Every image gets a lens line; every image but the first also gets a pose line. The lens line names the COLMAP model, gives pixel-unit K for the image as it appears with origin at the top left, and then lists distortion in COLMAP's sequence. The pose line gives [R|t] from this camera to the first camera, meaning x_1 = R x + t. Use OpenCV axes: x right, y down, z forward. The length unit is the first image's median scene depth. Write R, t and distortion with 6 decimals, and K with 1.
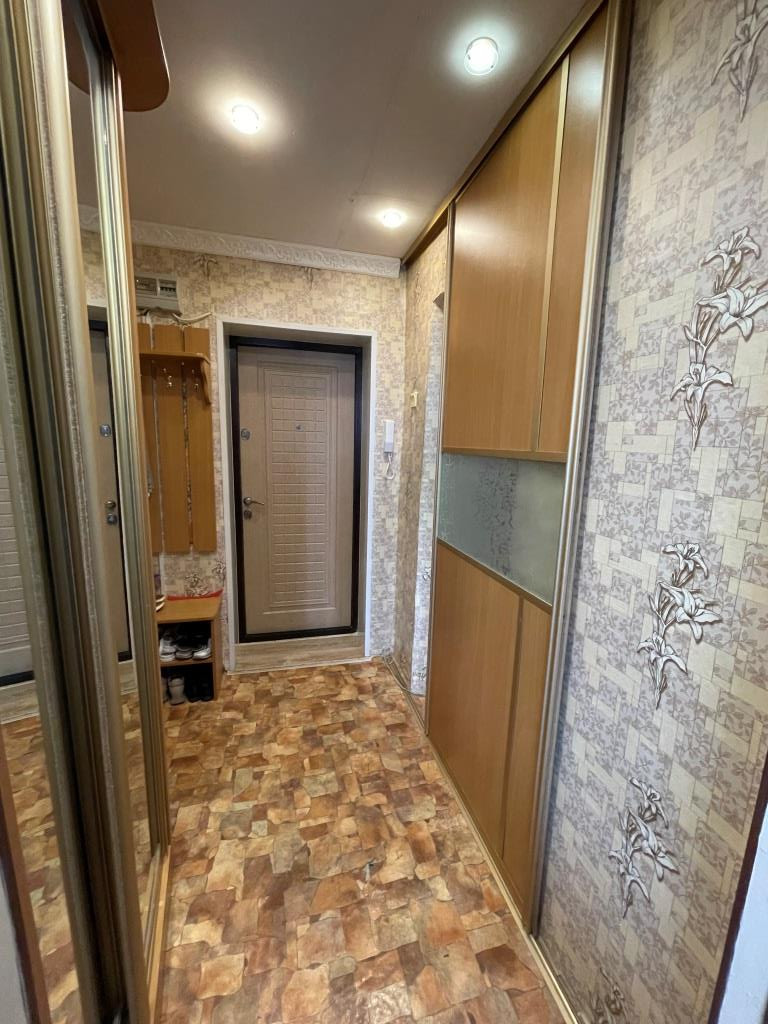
lens RADIAL K [[417.3, 0, 383.7], [0, 417.3, 513.0], [0, 0, 1]] dist [-0.005681, 0.002058]
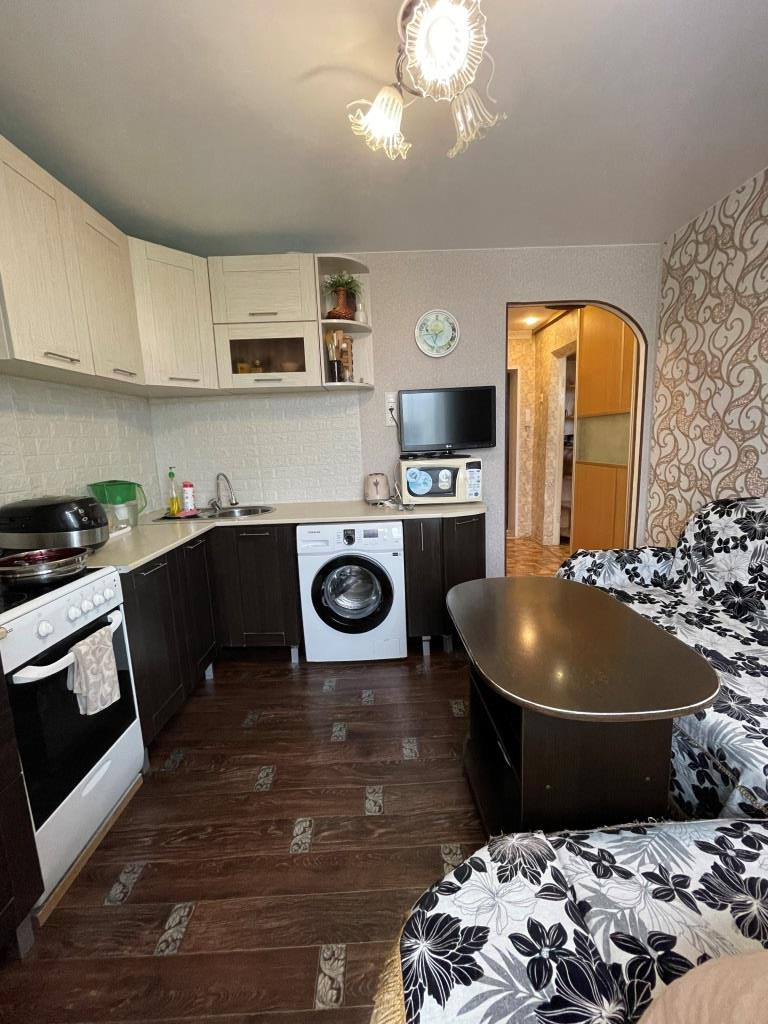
lens RADIAL K [[417.3, 0, 388.9], [0, 417.3, 510.4], [0, 0, 1]] dist [-0.005681, 0.002058]
pose [[0.972454, -0.023690, -0.231889, -0.281652], [0.021995, 0.999709, -0.009891, 0.409081], [0.232055, 0.004518, 0.972692, -1.686661]]
